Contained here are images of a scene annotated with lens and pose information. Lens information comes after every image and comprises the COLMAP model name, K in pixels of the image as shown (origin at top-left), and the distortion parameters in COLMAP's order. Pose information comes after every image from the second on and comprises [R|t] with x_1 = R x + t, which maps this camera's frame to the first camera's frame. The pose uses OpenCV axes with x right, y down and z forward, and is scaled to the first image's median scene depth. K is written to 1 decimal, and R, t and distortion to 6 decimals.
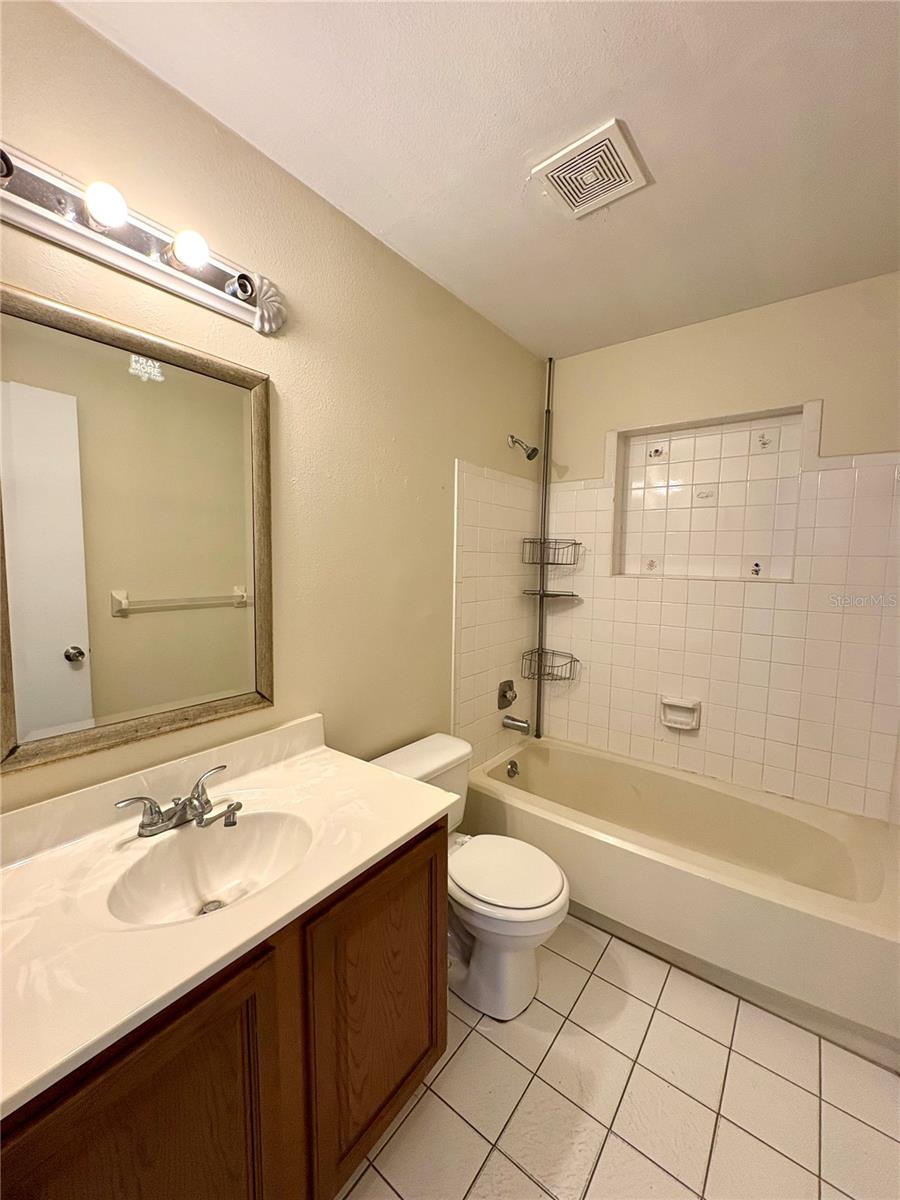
lens RADIAL K [[476.4, 0, 452.4], [0, 476.4, 595.0], [0, 0, 1]] dist [-0.002427, -0.000063]
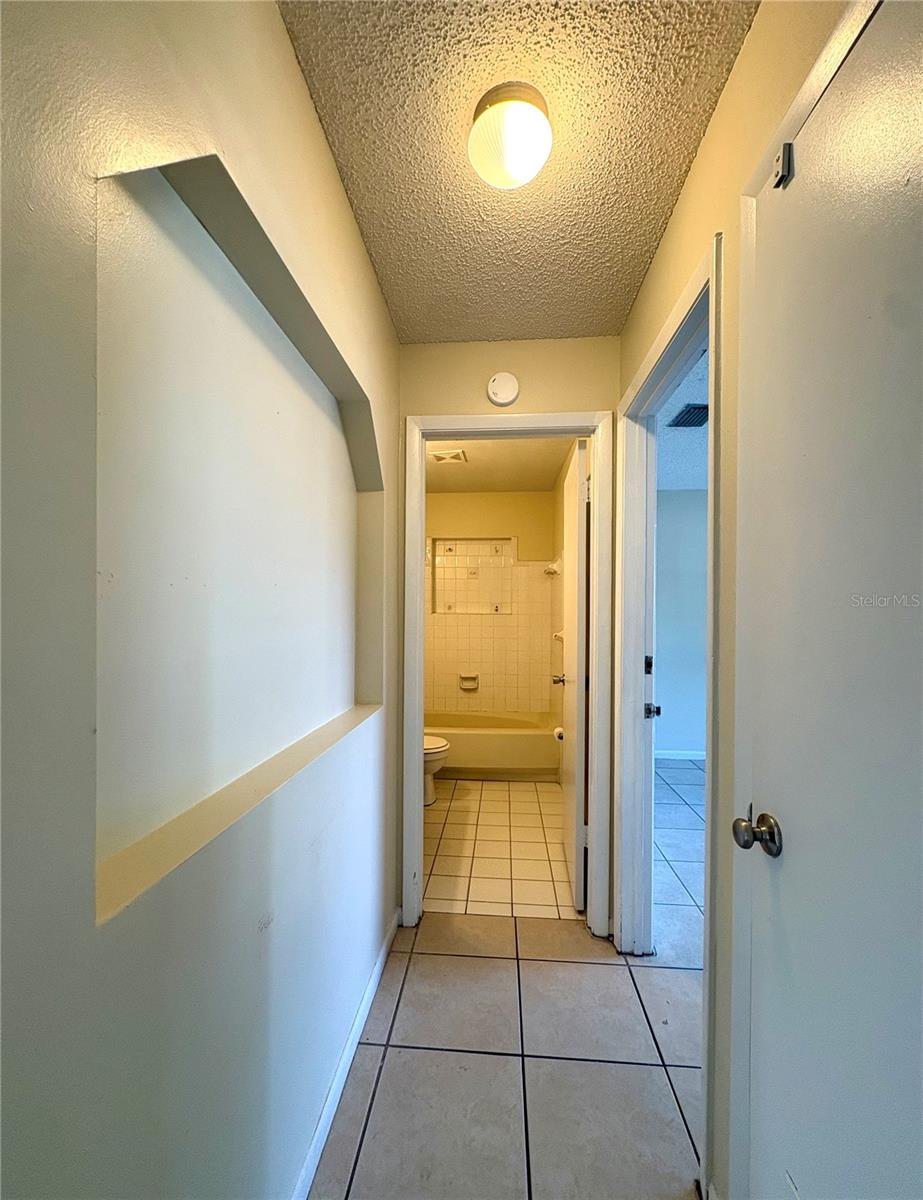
lens RADIAL K [[521.2, 0, 460.3], [0, 521.2, 607.5], [0, 0, 1]] dist [0.000196, 0.000002]
pose [[0.835783, -0.007905, 0.549003, -0.775987], [0.051011, 0.996690, -0.063305, 0.078706], [-0.546685, 0.080914, 0.833419, -0.852804]]
